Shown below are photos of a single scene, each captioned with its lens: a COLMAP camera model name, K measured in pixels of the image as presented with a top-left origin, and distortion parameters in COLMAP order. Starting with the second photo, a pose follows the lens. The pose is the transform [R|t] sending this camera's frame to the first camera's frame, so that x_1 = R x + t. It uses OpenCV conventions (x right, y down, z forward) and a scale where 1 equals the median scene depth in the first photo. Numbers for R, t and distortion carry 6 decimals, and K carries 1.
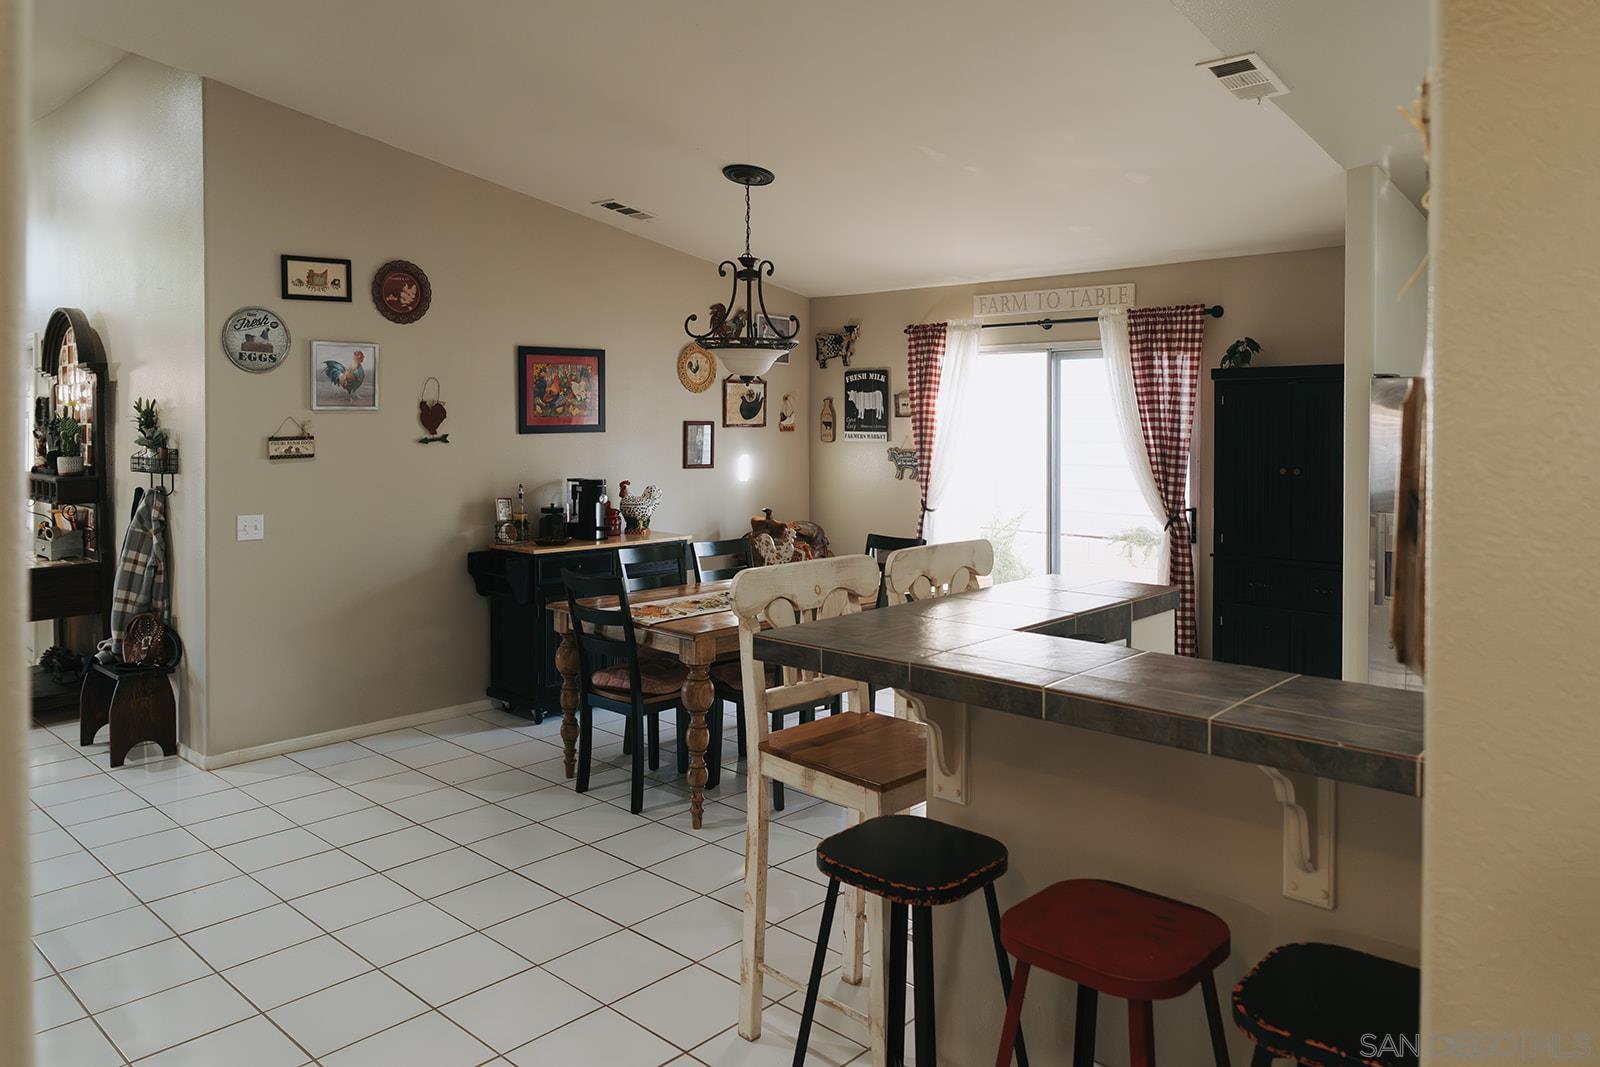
lens RADIAL K [[1119.4, 0, 800.0], [0, 1119.4, 533.5], [0, 0, 1]] dist [0.001269, -0.000520]
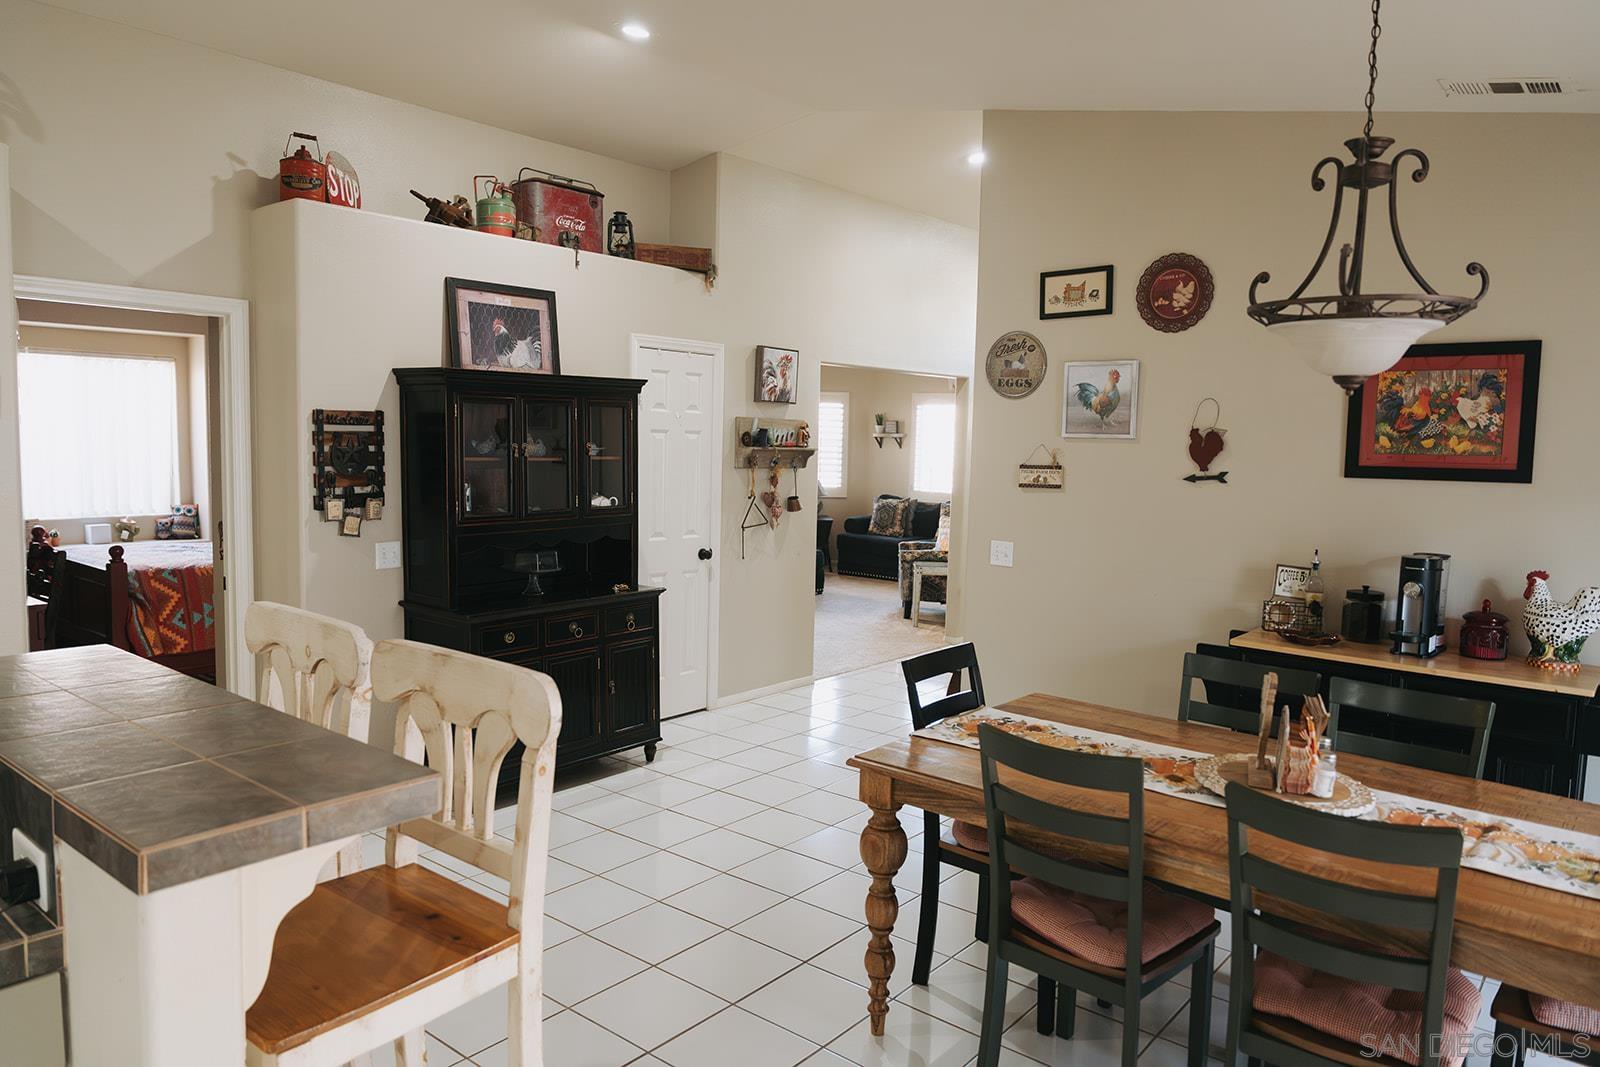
lens RADIAL K [[1059.4, 0, 802.1], [0, 1059.4, 581.7], [0, 0, 1]] dist [0.002595, 0.000800]
pose [[0.070168, 0.140126, -0.987644, 0.428256], [-0.125482, 0.983460, 0.130618, -0.079895], [0.989611, 0.114766, 0.086591, 0.719999]]
